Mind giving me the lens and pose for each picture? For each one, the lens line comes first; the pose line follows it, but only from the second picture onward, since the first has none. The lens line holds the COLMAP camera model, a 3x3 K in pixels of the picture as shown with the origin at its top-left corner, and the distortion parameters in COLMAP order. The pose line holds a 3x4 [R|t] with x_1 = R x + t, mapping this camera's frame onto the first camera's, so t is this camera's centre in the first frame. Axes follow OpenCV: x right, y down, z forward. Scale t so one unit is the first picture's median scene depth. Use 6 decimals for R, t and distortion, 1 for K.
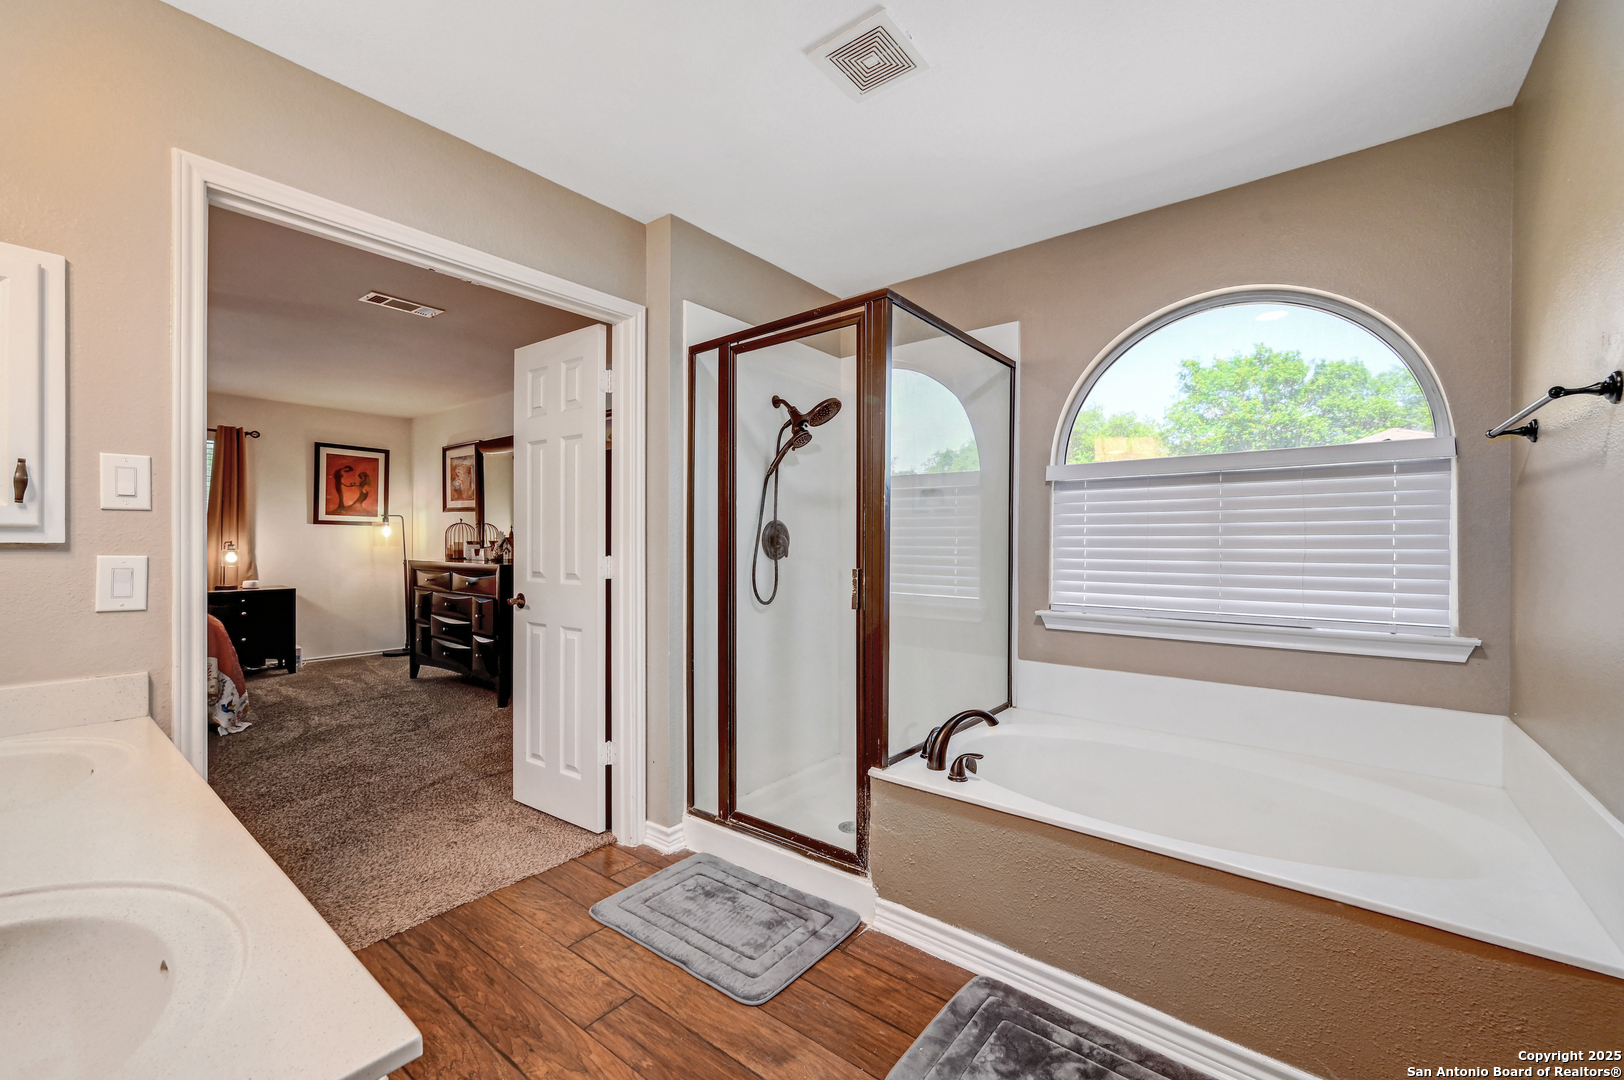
lens RADIAL K [[653.0, 0, 807.4], [0, 653.0, 539.4], [0, 0, 1]] dist [-0.001245, 0.001217]
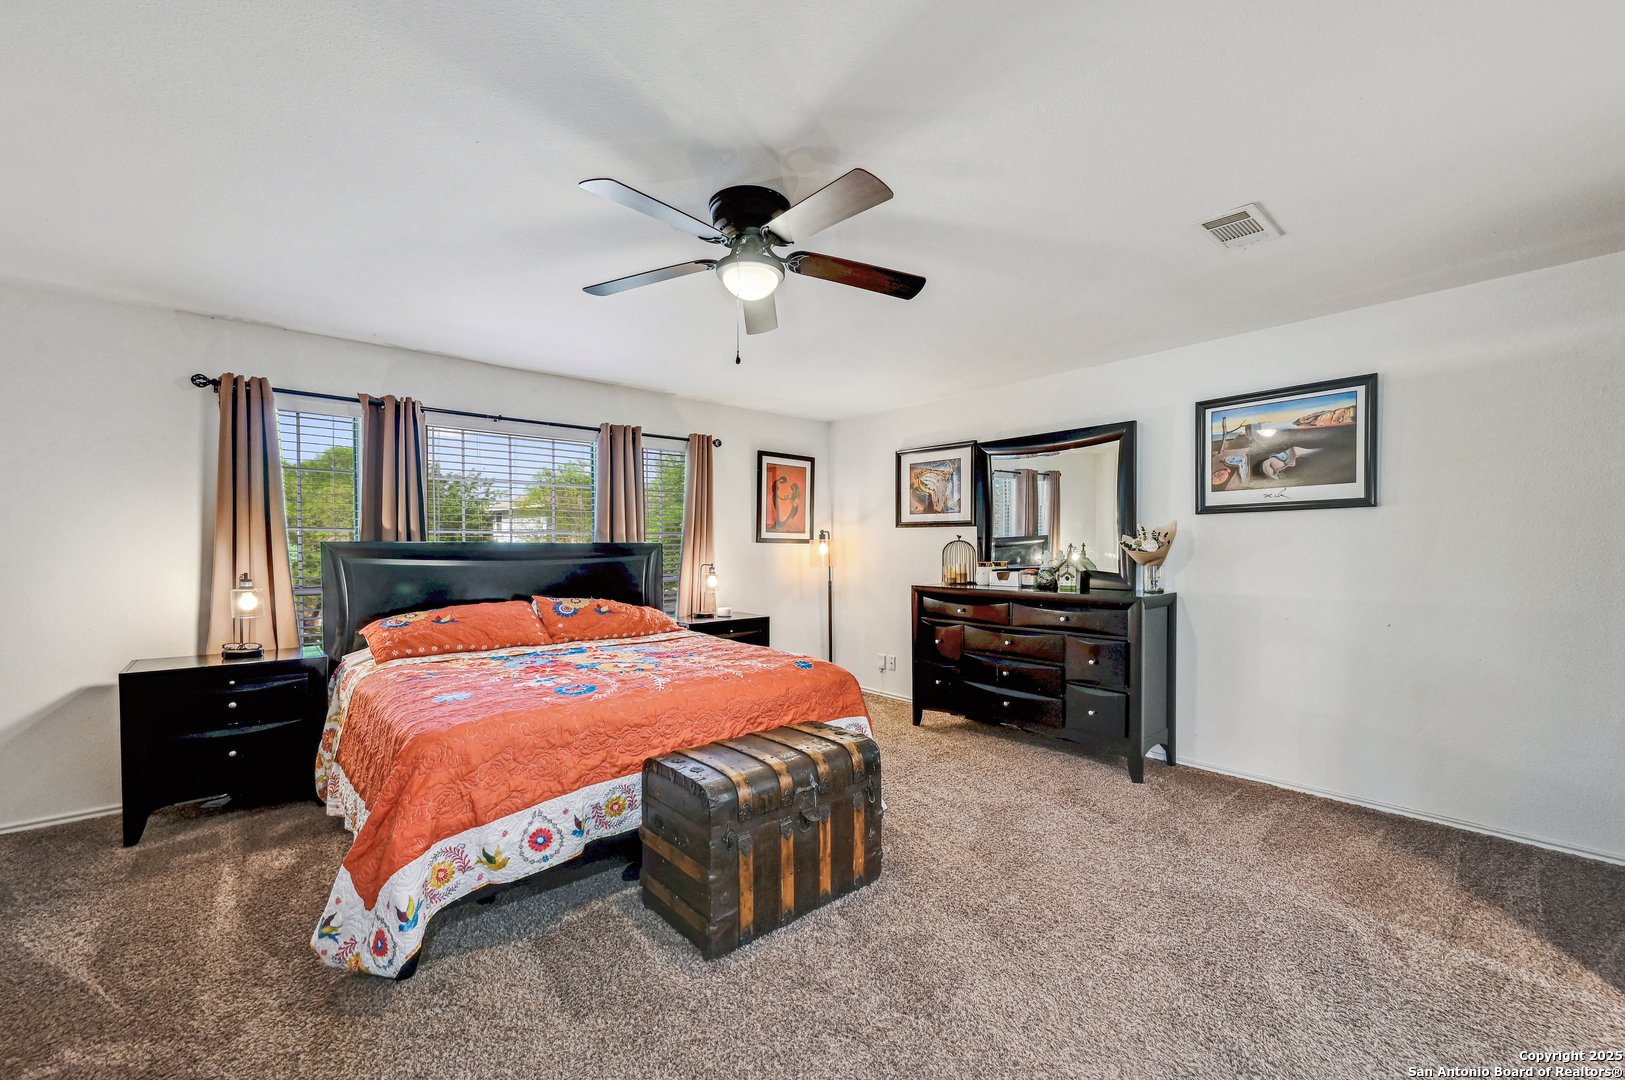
lens RADIAL K [[653.4, 0, 819.1], [0, 653.4, 546.9], [0, 0, 1]] dist [-0.001245, 0.001217]
pose [[0.986357, -0.008423, -0.164406, -0.578151], [0.008372, 0.999964, -0.001007, -0.017133], [0.164408, -0.000383, 0.986392, 0.145269]]
